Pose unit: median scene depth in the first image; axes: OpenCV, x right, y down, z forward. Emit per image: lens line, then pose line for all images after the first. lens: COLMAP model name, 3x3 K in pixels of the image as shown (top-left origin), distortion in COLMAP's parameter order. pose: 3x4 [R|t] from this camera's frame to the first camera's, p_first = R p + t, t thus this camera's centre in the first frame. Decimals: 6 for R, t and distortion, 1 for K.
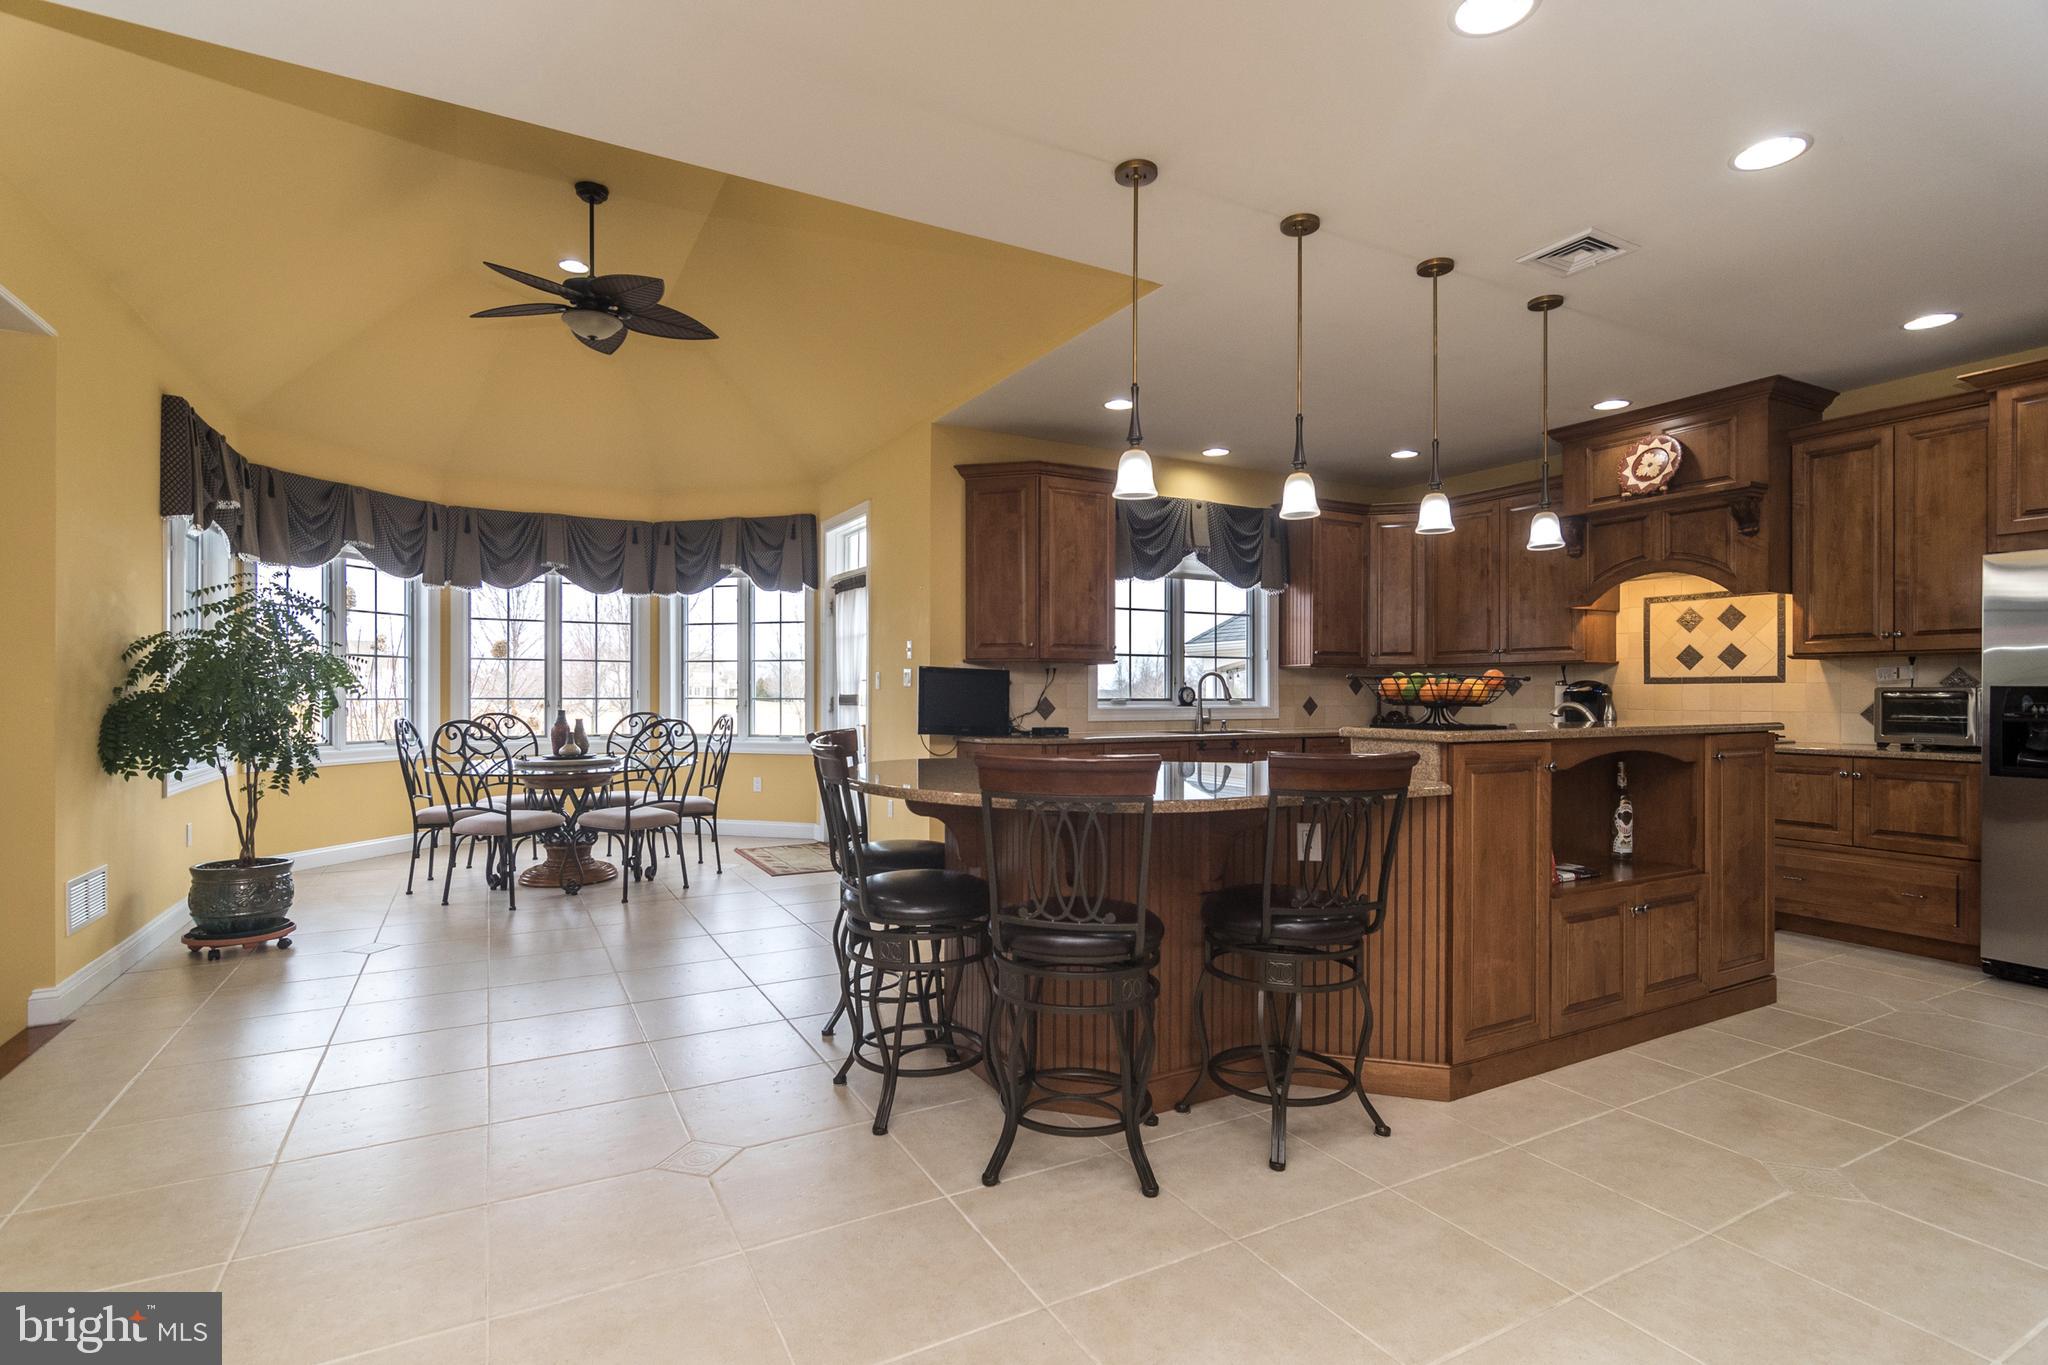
lens RADIAL K [[990.5, 0, 1031.6], [0, 990.5, 698.0], [0, 0, 1]] dist [0.001528, -0.000155]
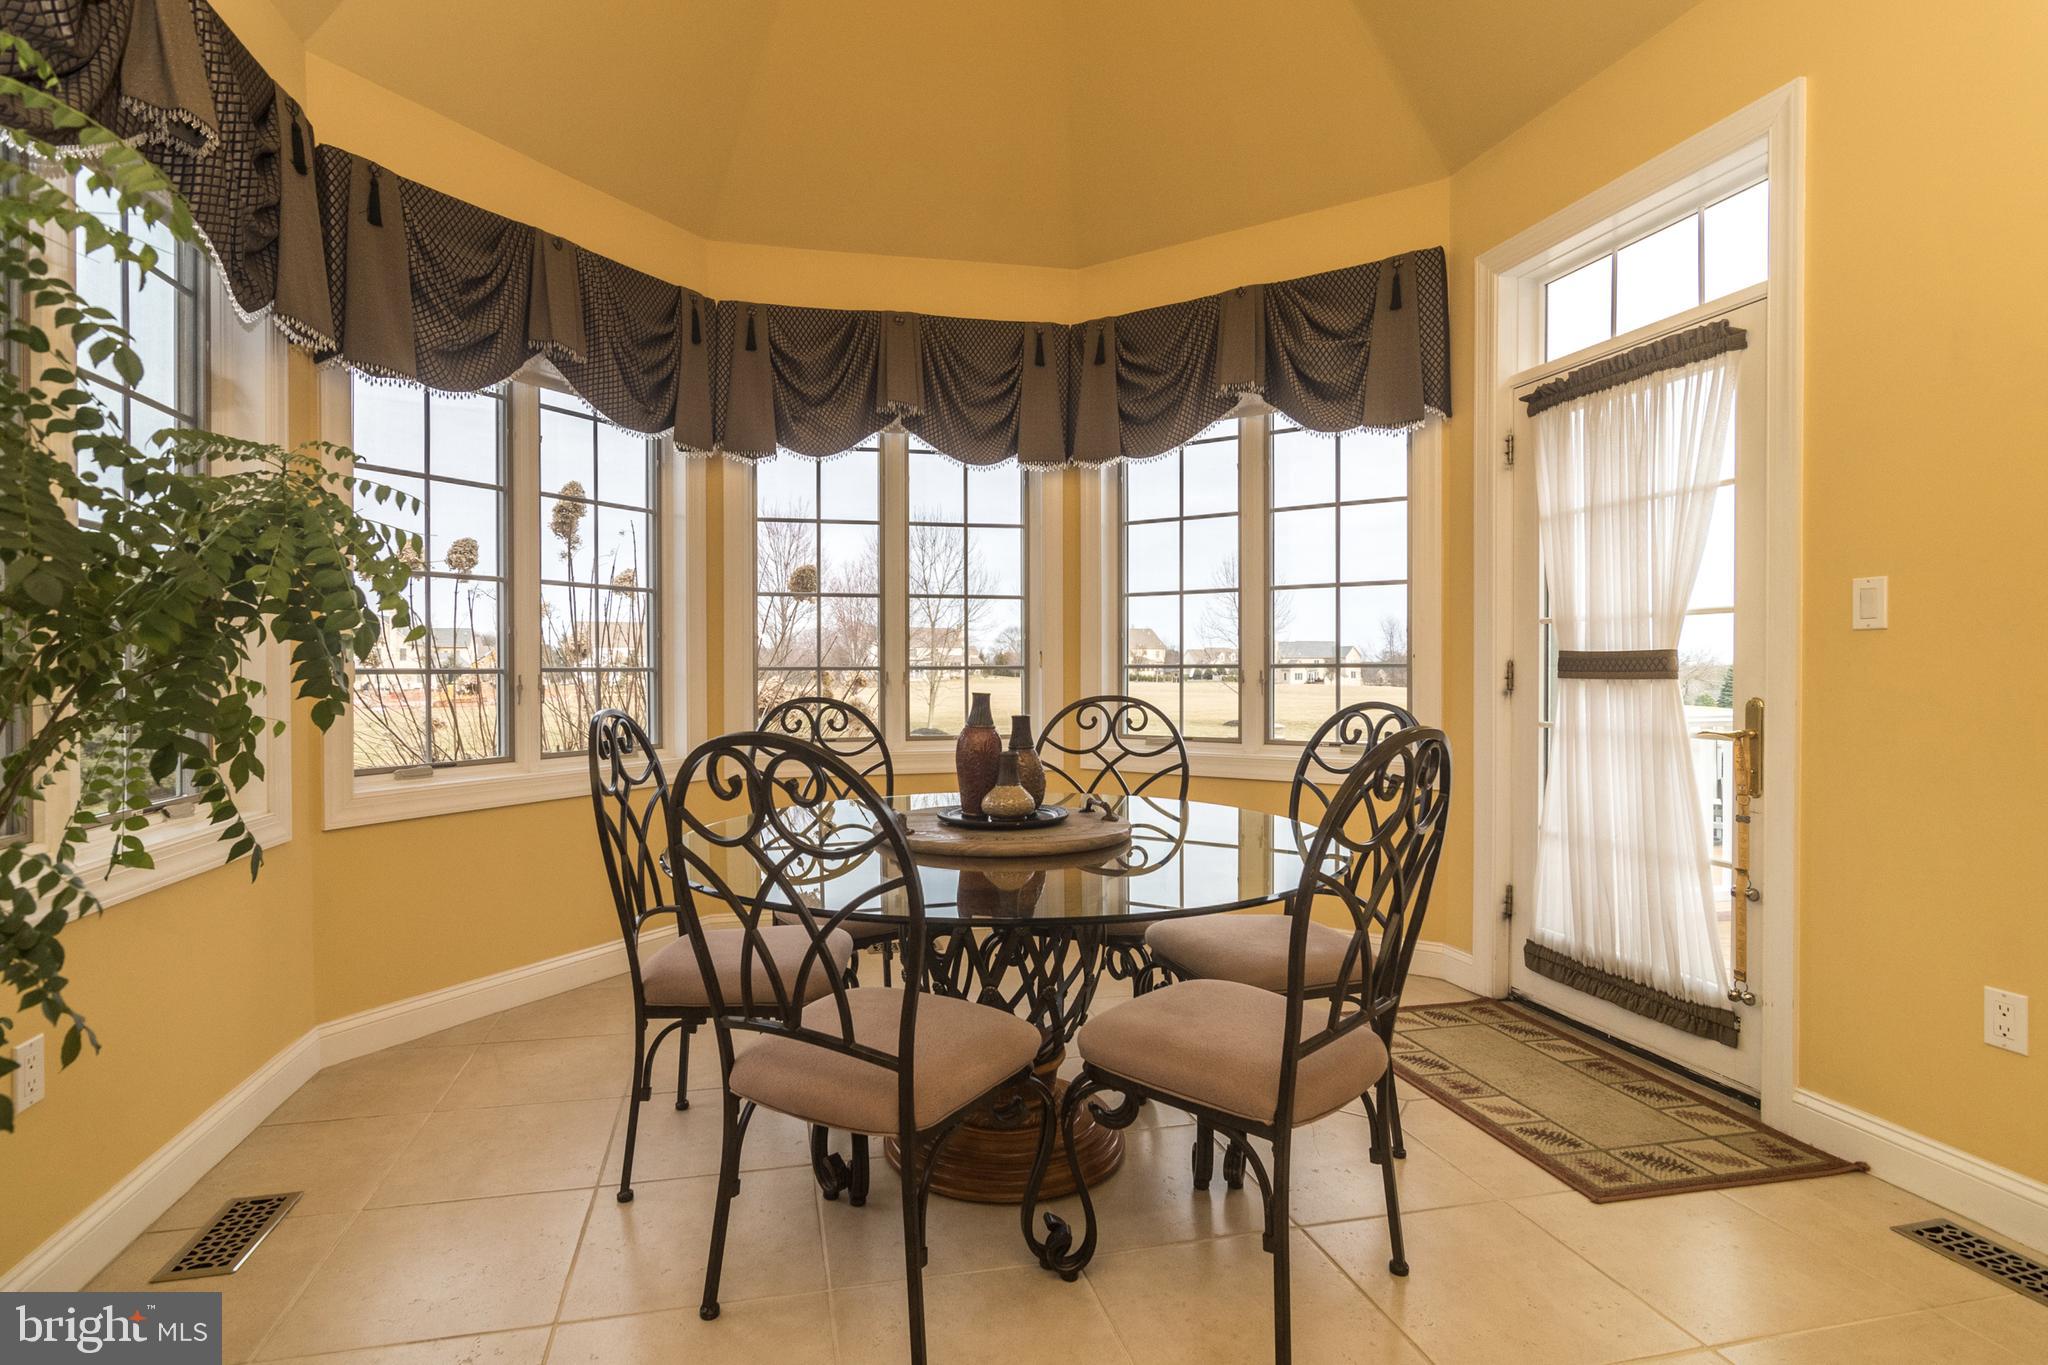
lens RADIAL K [[1258.1, 0, 1024.0], [0, 1258.1, 682.5], [0, 0, 1]] dist [-0.002323, -0.000607]
pose [[0.956282, 0.000812, -0.292444, -0.239605], [0.002395, 0.999941, 0.010610, 0.002129], [0.292435, -0.010847, 0.956224, 0.409544]]
